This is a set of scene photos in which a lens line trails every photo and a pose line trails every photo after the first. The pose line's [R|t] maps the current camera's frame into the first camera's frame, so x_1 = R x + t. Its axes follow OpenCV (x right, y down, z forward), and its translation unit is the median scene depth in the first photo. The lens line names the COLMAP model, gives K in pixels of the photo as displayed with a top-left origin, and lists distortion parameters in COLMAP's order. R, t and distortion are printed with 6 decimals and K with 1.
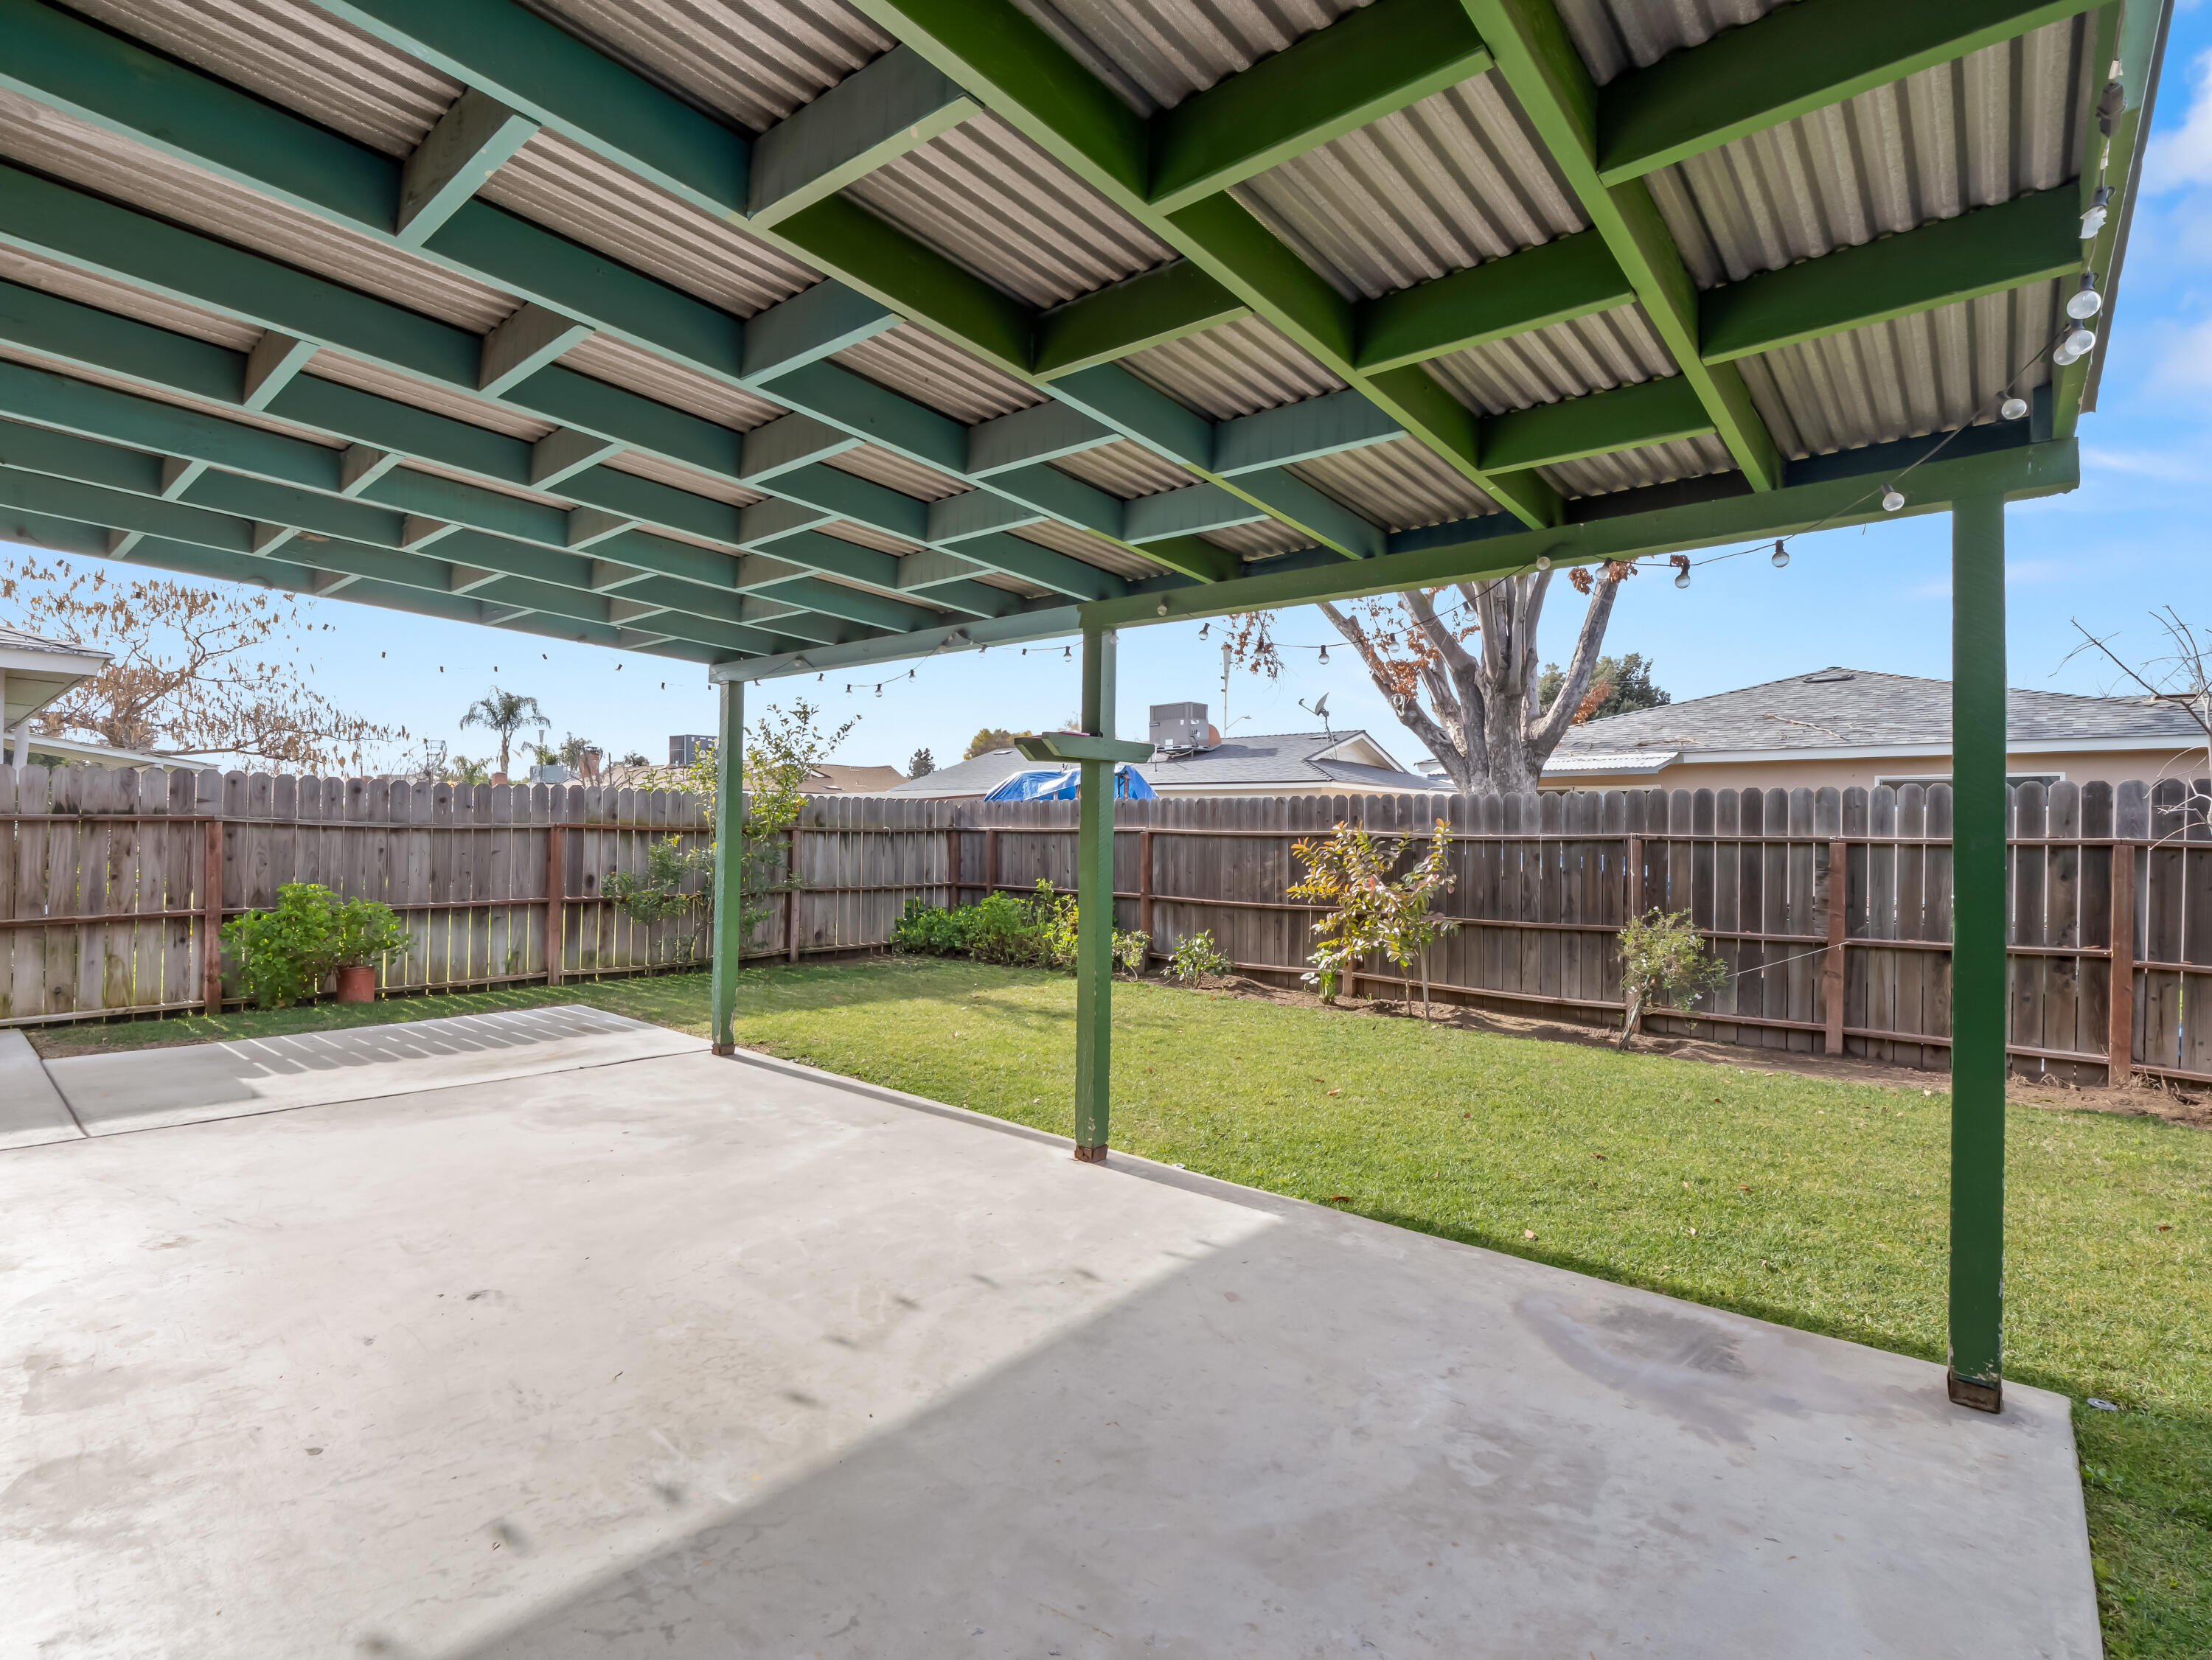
lens RADIAL K [[1087.7, 0, 1099.4], [0, 1087.7, 830.2], [0, 0, 1]] dist [-0.018110, 0.000936]
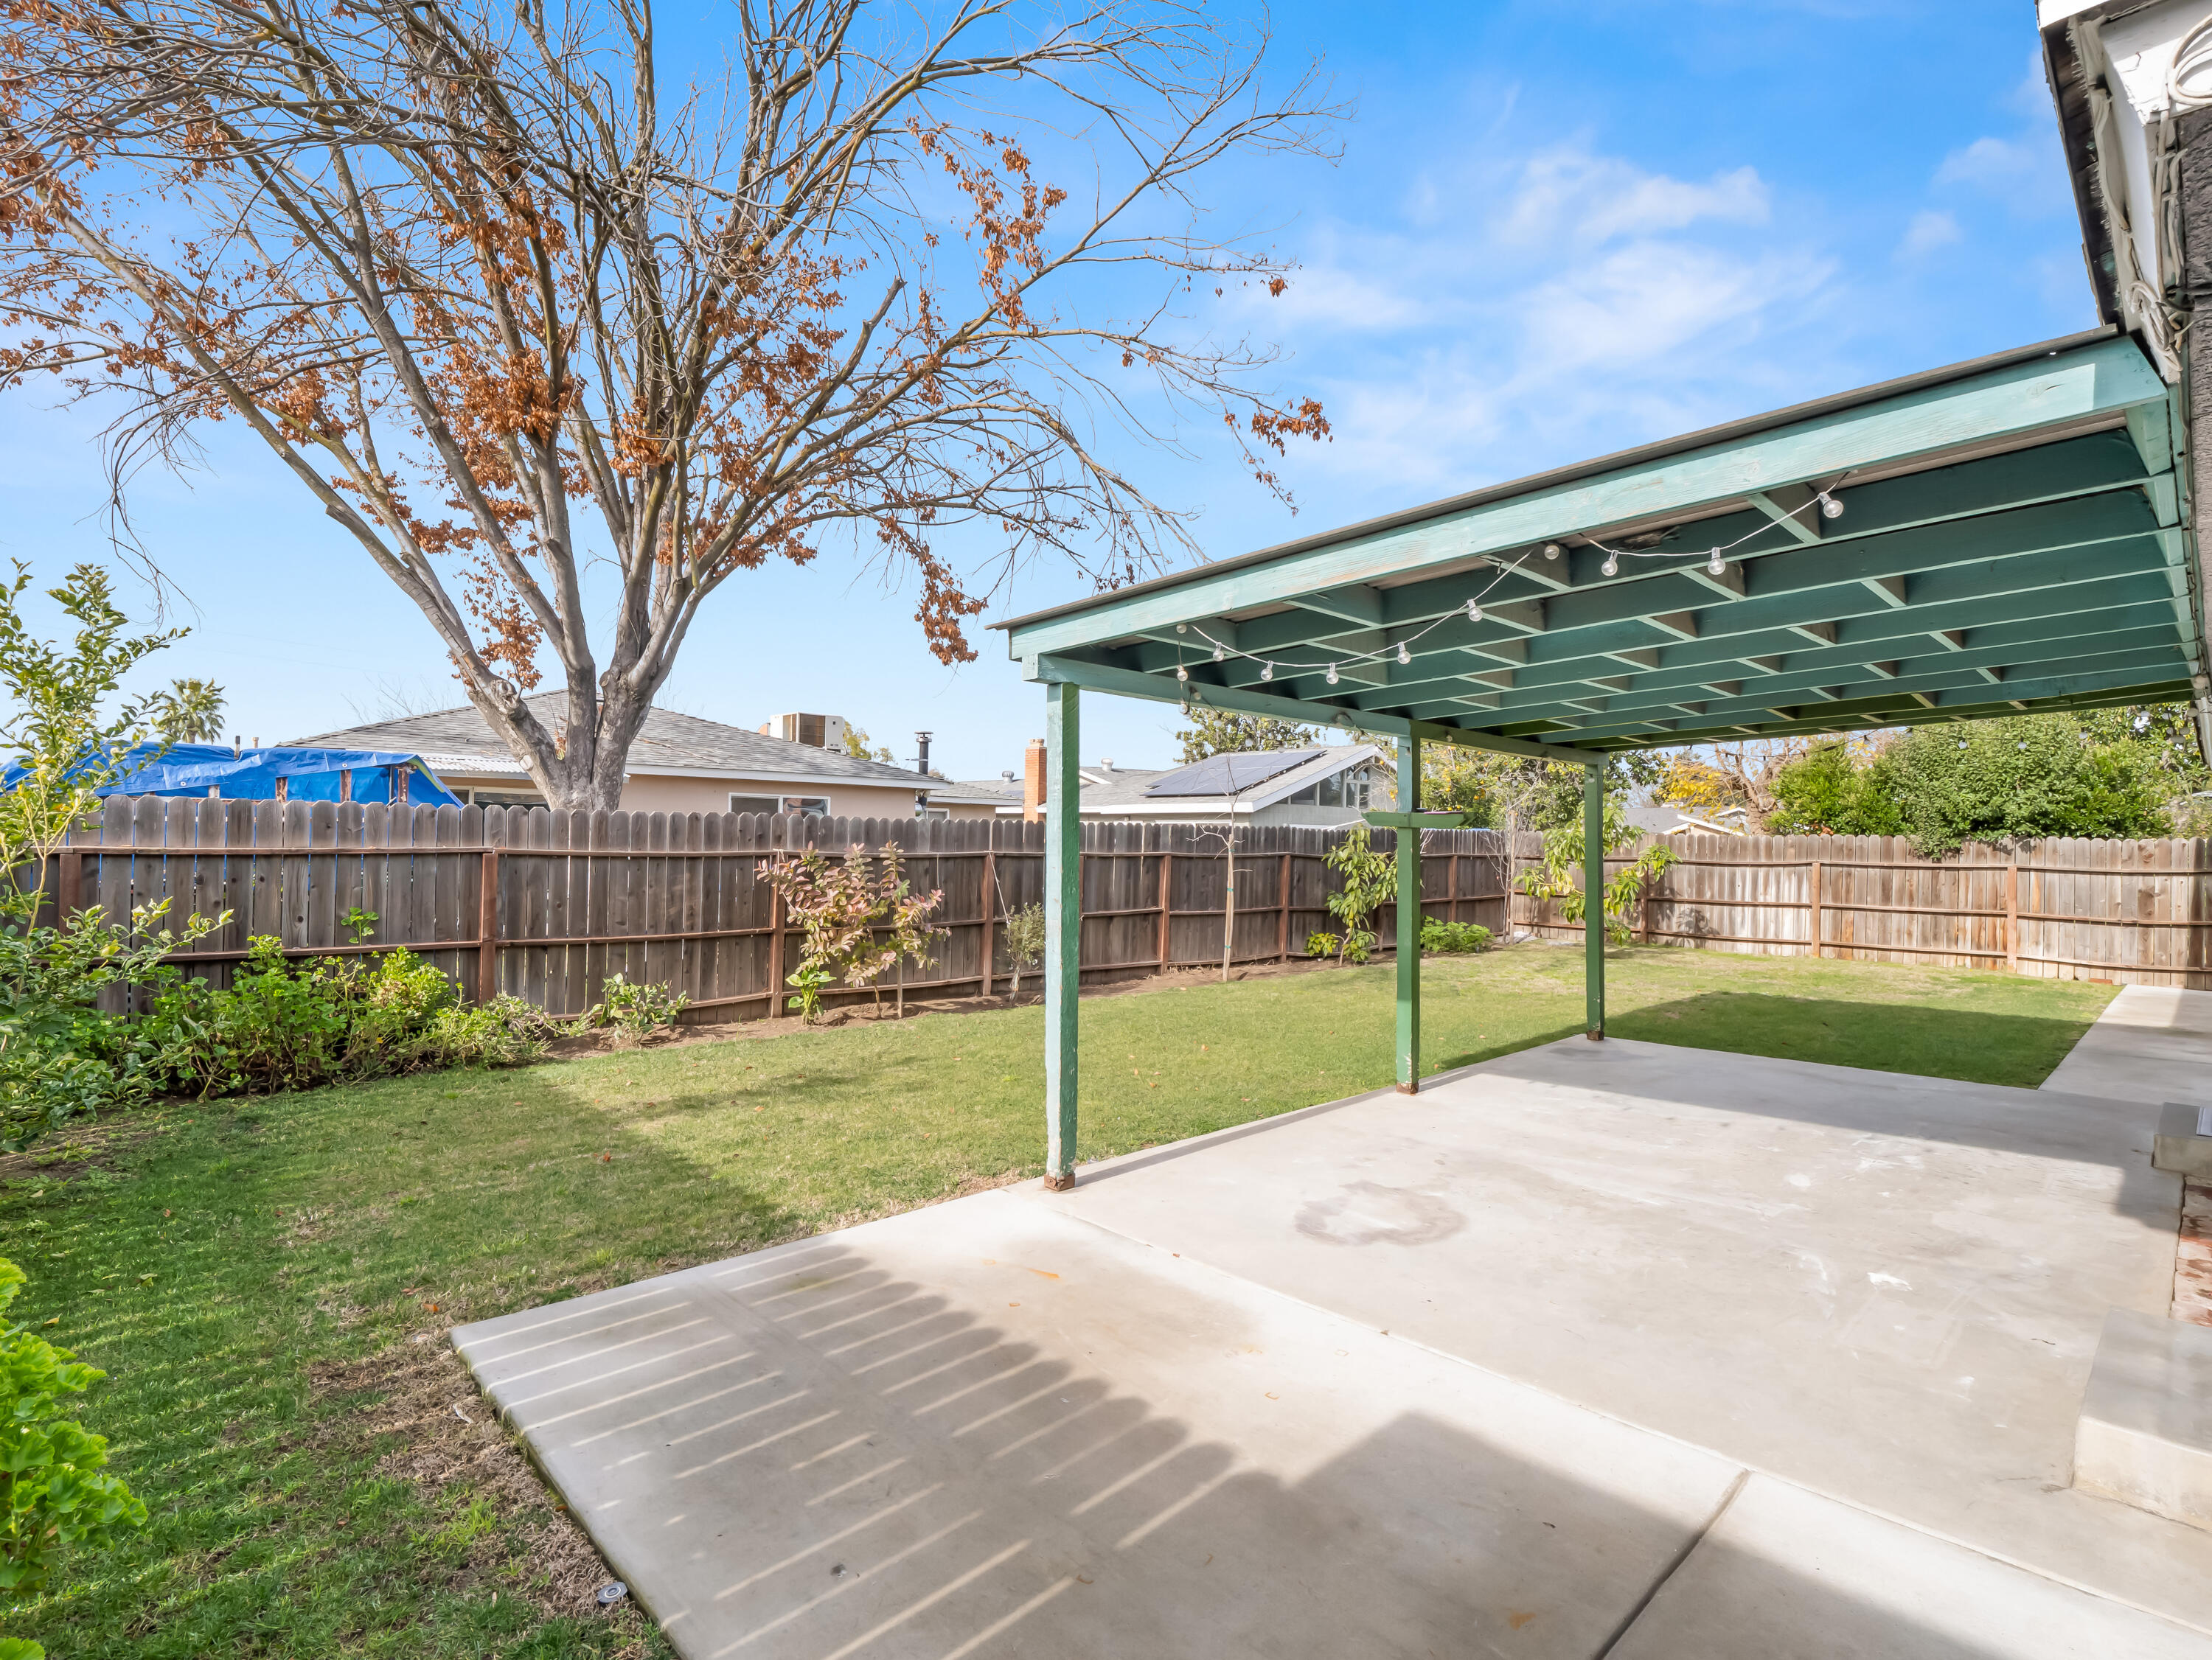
lens RADIAL K [[1087.7, 0, 1109.3], [0, 1087.7, 821.8], [0, 0, 1]] dist [-0.018110, 0.000936]
pose [[0.089010, 0.006021, 0.996013, -1.126738], [-0.014388, 0.999885, -0.004759, -0.038270], [-0.995927, -0.013907, 0.089086, 0.926666]]
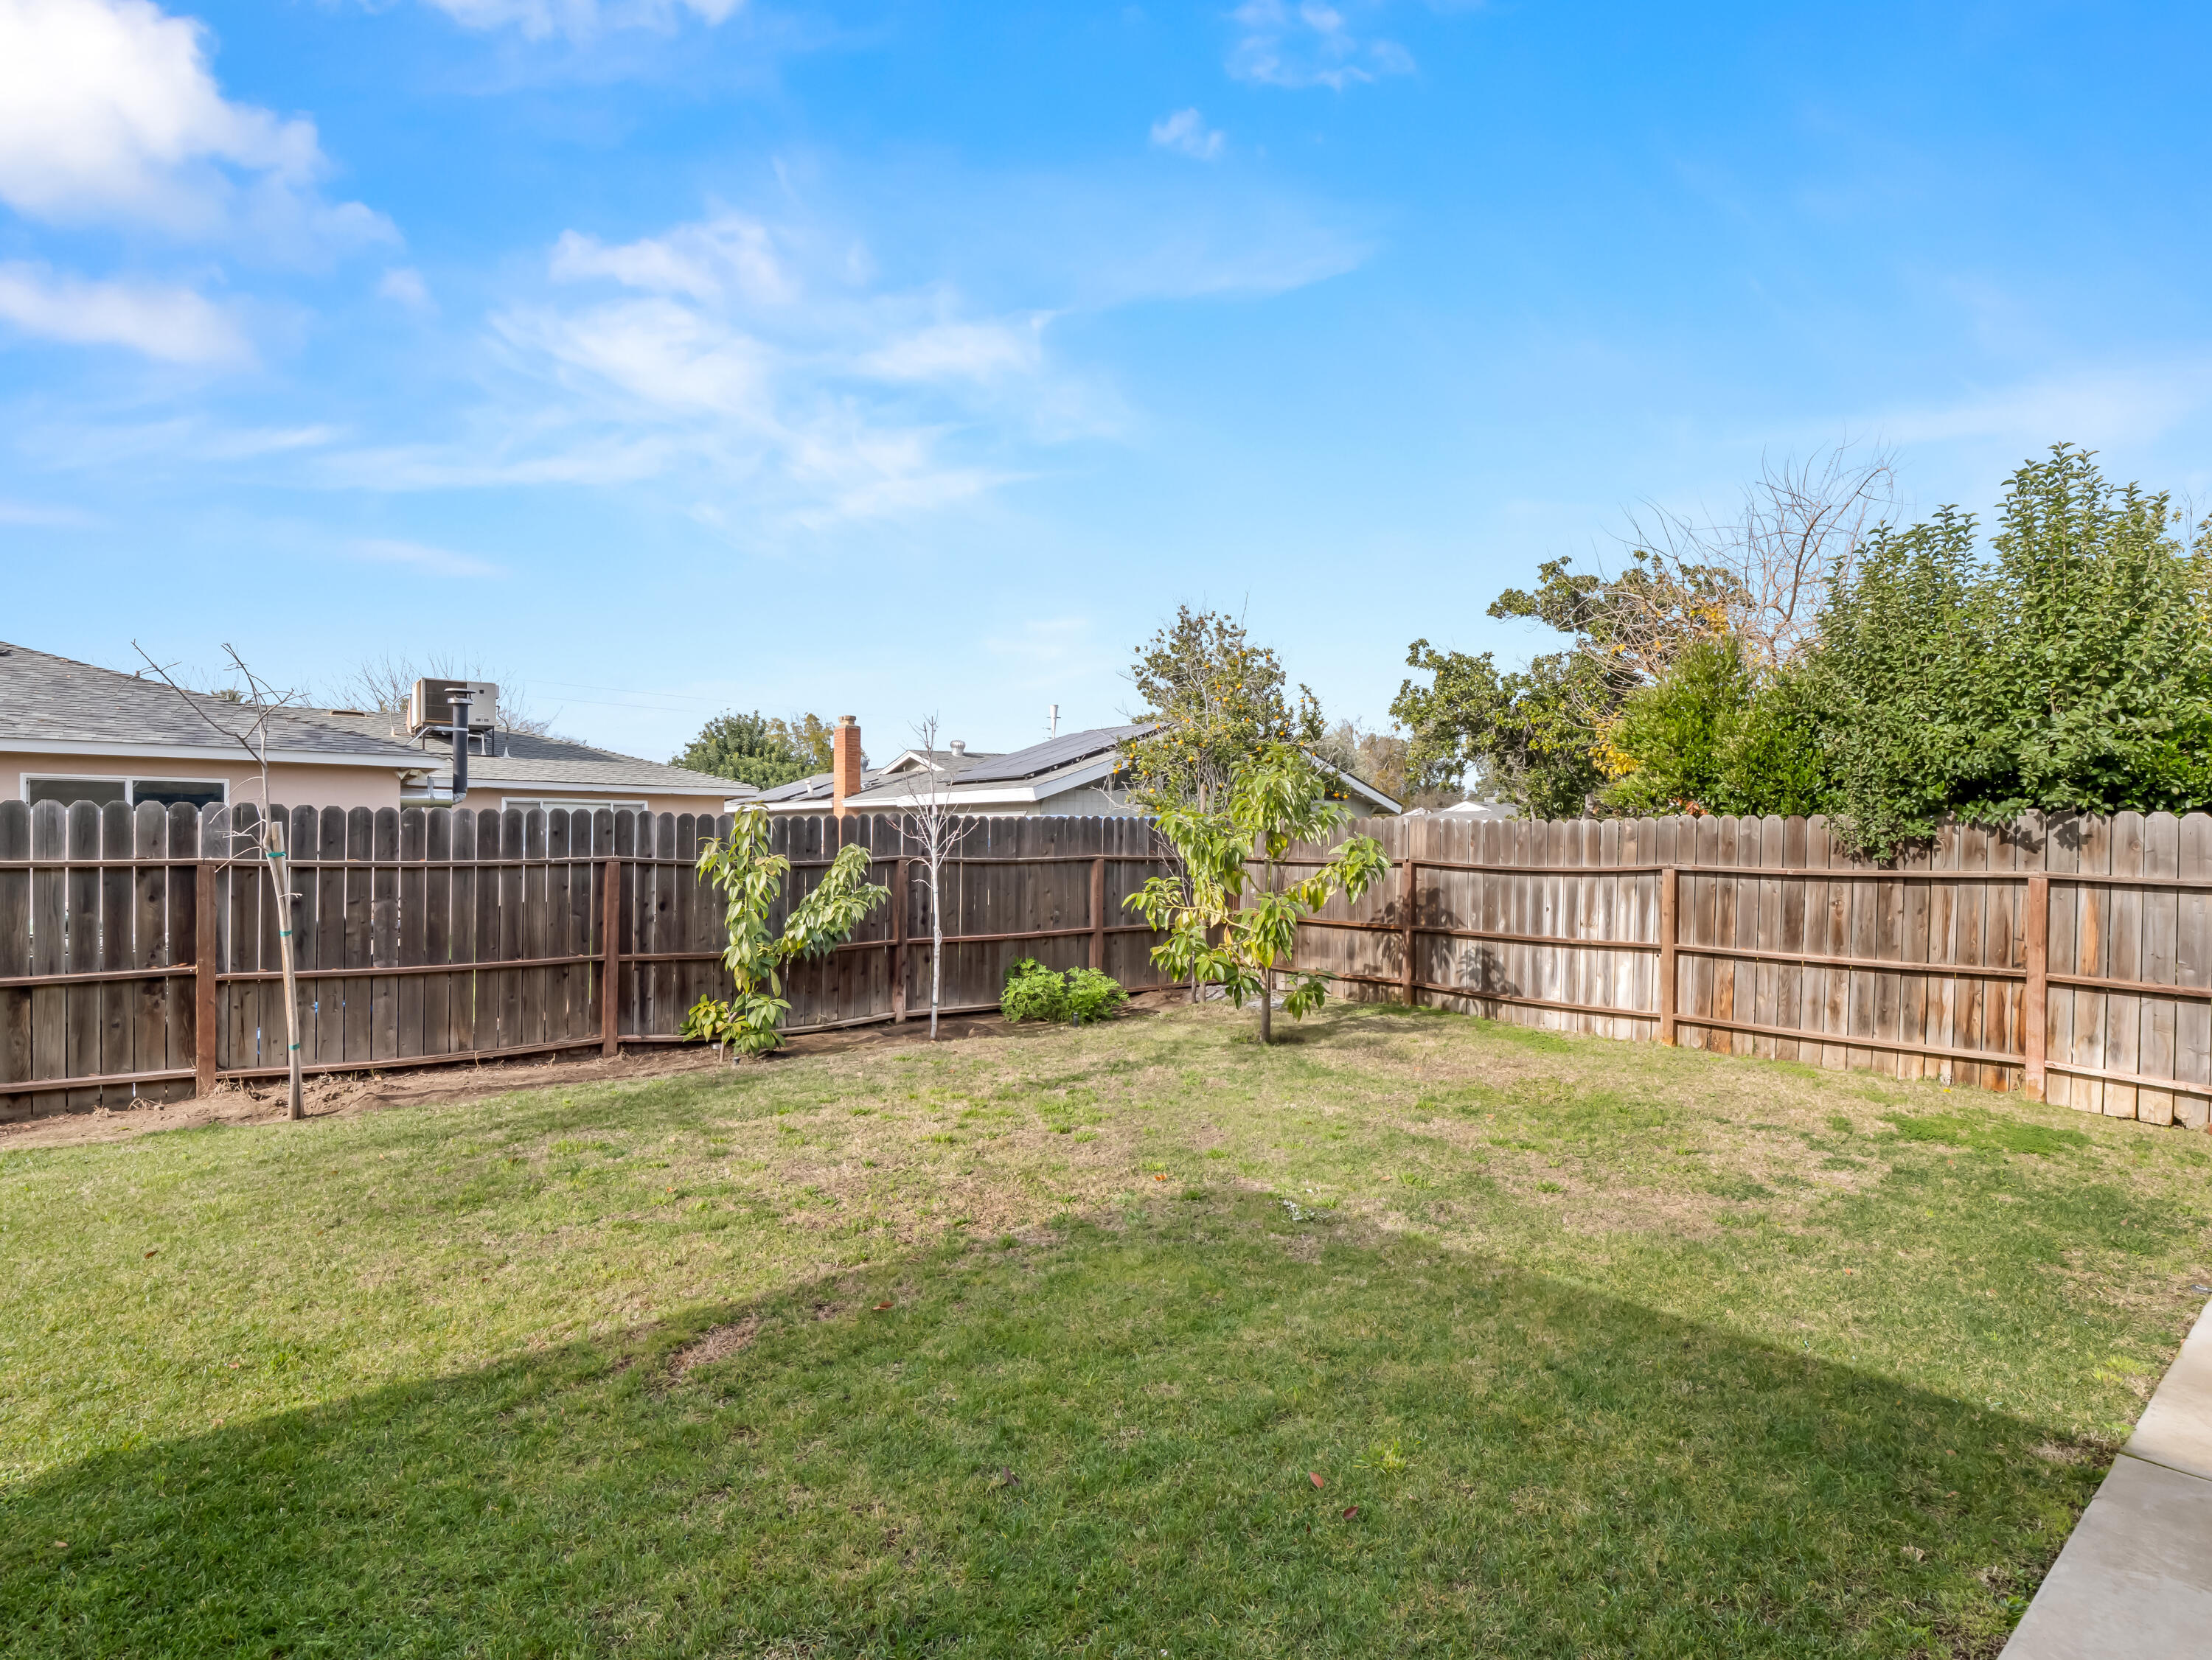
lens RADIAL K [[1087.7, 0, 1107.0], [0, 1087.7, 850.5], [0, 0, 1]] dist [-0.018110, 0.000936]
pose [[0.185195, -0.020284, 0.982492, 0.083693], [-0.004882, 0.999756, 0.021561, -0.026610], [-0.982690, -0.008790, 0.185051, -0.059261]]
